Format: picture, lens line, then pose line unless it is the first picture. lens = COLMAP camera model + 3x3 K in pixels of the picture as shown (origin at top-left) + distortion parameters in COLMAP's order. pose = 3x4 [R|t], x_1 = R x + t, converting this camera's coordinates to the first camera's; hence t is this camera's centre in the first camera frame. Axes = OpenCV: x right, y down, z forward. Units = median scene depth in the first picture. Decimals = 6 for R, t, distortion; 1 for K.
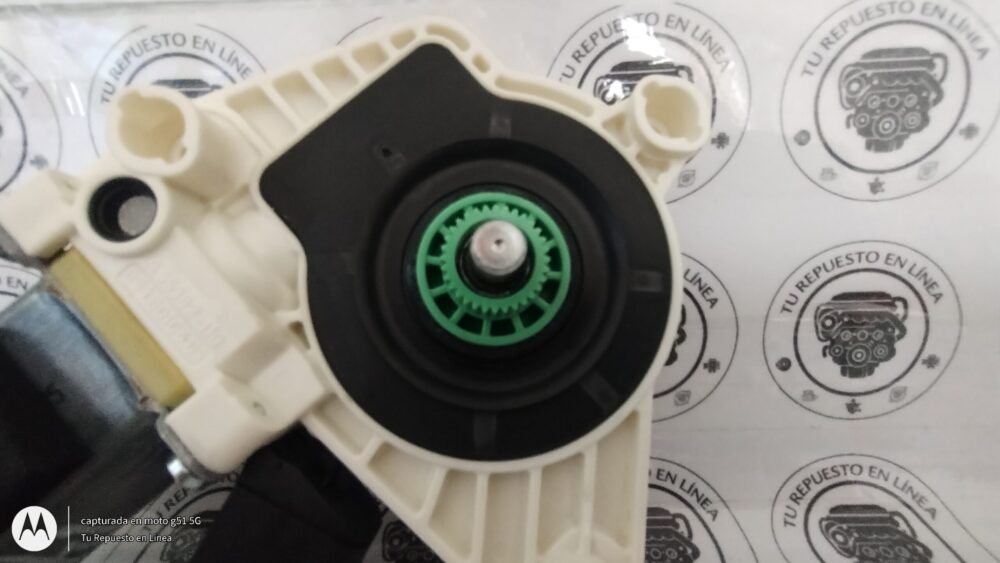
lens RADIAL K [[444.2, 0, 500.0], [0, 444.2, 281.5], [0, 0, 1]] dist [-0.002480, -0.000293]
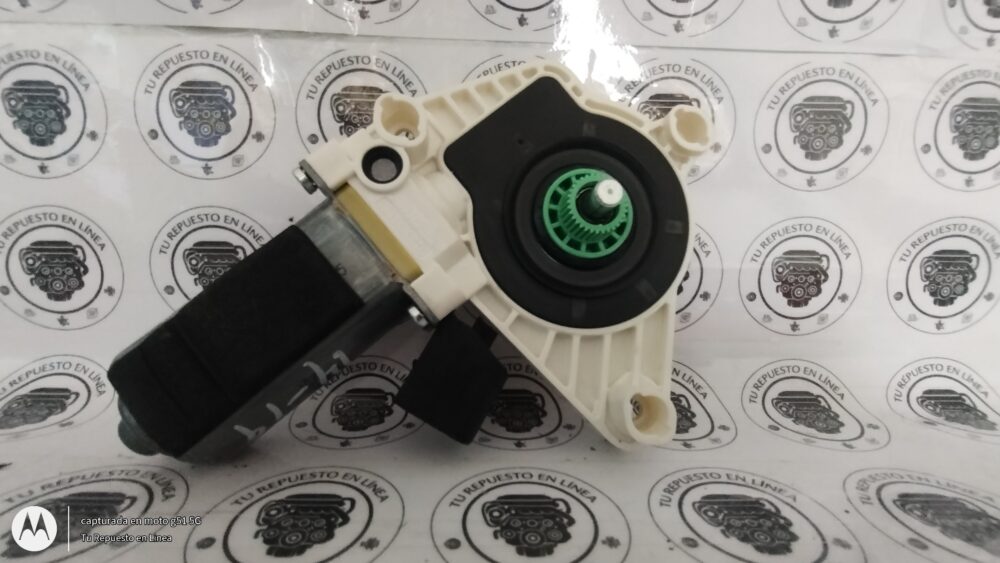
lens RADIAL K [[444.2, 0, 500.0], [0, 444.2, 281.5], [0, 0, 1]] dist [-0.002480, -0.000293]
pose [[0.997533, 0.036552, 0.059925, -0.349280], [-0.035465, 0.999188, -0.019101, 0.216998], [-0.060574, 0.016929, 0.998020, -0.520597]]
